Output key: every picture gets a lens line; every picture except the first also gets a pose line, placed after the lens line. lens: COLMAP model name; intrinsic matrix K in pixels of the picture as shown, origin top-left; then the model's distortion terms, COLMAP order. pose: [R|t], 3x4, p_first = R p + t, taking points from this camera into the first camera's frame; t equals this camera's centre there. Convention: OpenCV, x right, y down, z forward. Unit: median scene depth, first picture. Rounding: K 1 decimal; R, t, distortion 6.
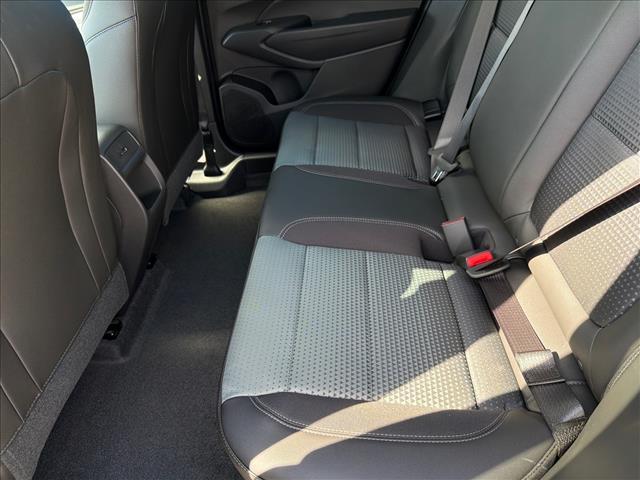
lens RADIAL K [[458.7, 0, 322.2], [0, 458.7, 242.7], [0, 0, 1]] dist [0.067597, -0.107626]
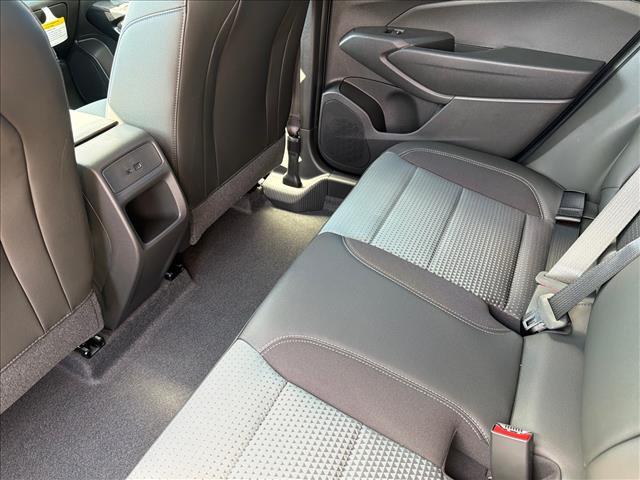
lens RADIAL K [[458.7, 0, 322.2], [0, 458.7, 242.7], [0, 0, 1]] dist [0.067597, -0.107626]
pose [[0.911786, 0.336308, -0.235675, 0.071587], [-0.321892, 0.941650, 0.098388, -0.180697], [0.255012, -0.013847, 0.966839, 0.209923]]
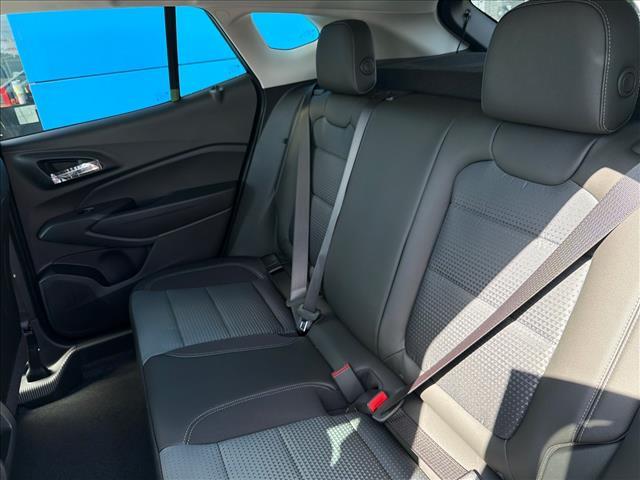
lens RADIAL K [[458.7, 0, 322.2], [0, 458.7, 242.7], [0, 0, 1]] dist [0.067597, -0.107626]
pose [[0.889925, -0.173929, 0.421643, -0.108921], [0.276261, 0.941120, -0.194866, -0.086227], [-0.362924, 0.289900, 0.885576, -0.028326]]
